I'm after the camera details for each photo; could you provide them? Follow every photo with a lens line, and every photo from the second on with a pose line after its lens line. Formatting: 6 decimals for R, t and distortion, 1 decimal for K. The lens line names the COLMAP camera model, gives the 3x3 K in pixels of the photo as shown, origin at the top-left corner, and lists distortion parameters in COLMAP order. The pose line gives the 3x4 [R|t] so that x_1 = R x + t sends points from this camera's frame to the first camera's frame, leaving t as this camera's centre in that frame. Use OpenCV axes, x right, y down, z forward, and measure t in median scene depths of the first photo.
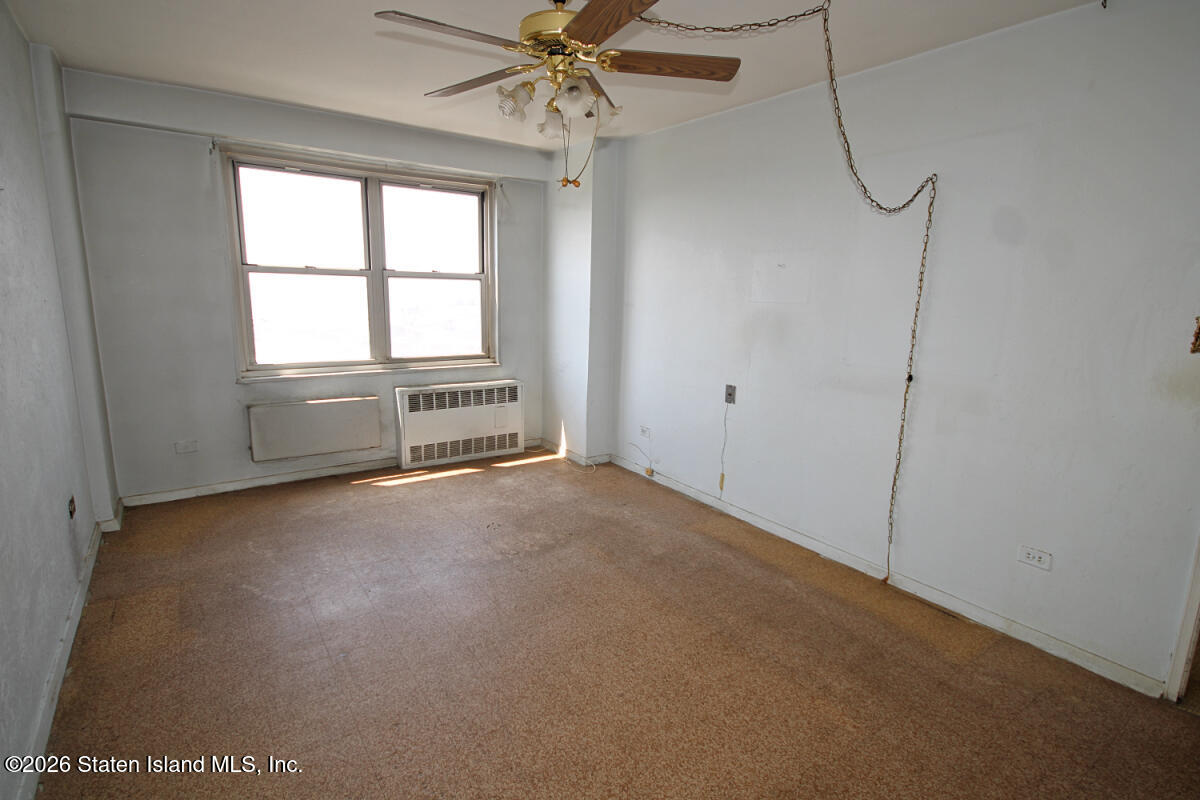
lens RADIAL K [[579.2, 0, 600.0], [0, 579.2, 400.0], [0, 0, 1]] dist [0.001070, -0.000278]
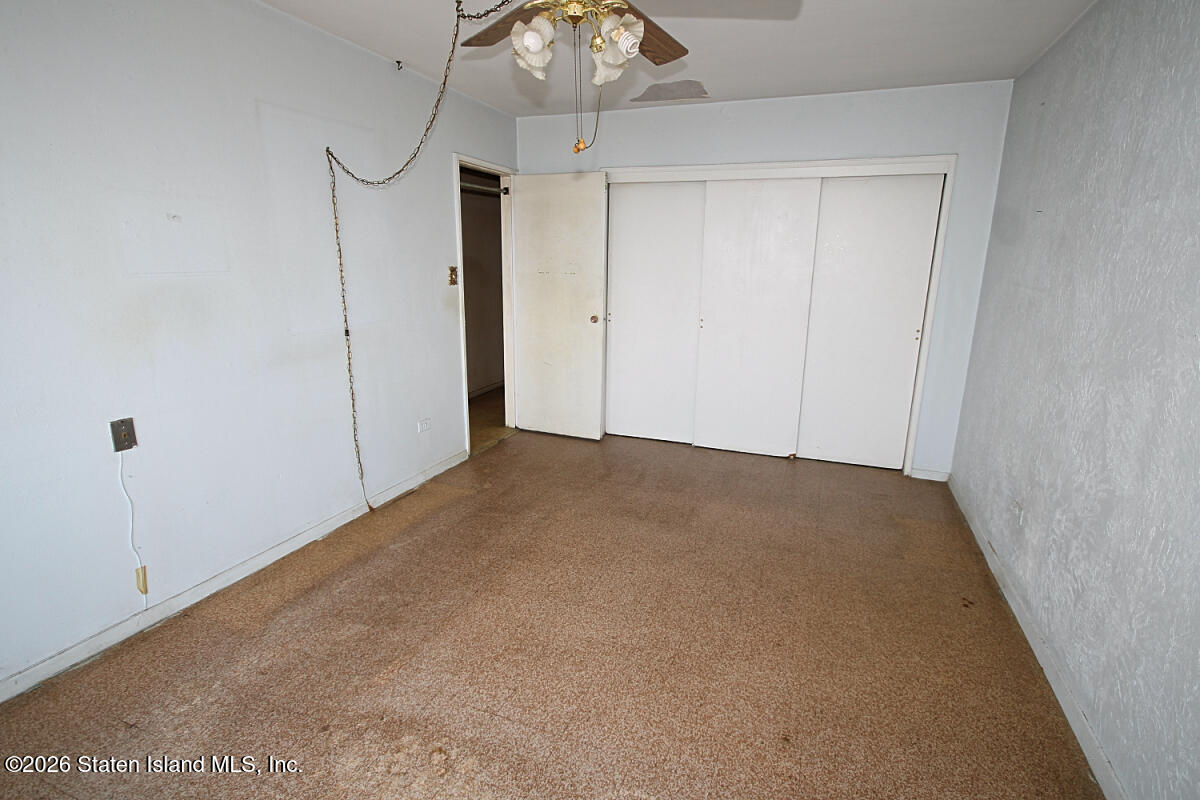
lens RADIAL K [[579.2, 0, 600.0], [0, 579.2, 400.0], [0, 0, 1]] dist [0.001070, -0.000278]
pose [[-0.544938, -0.231865, 0.805780, -0.620179], [0.126048, 0.927430, 0.352115, -0.232967], [-0.828948, 0.293448, -0.476166, 1.076078]]
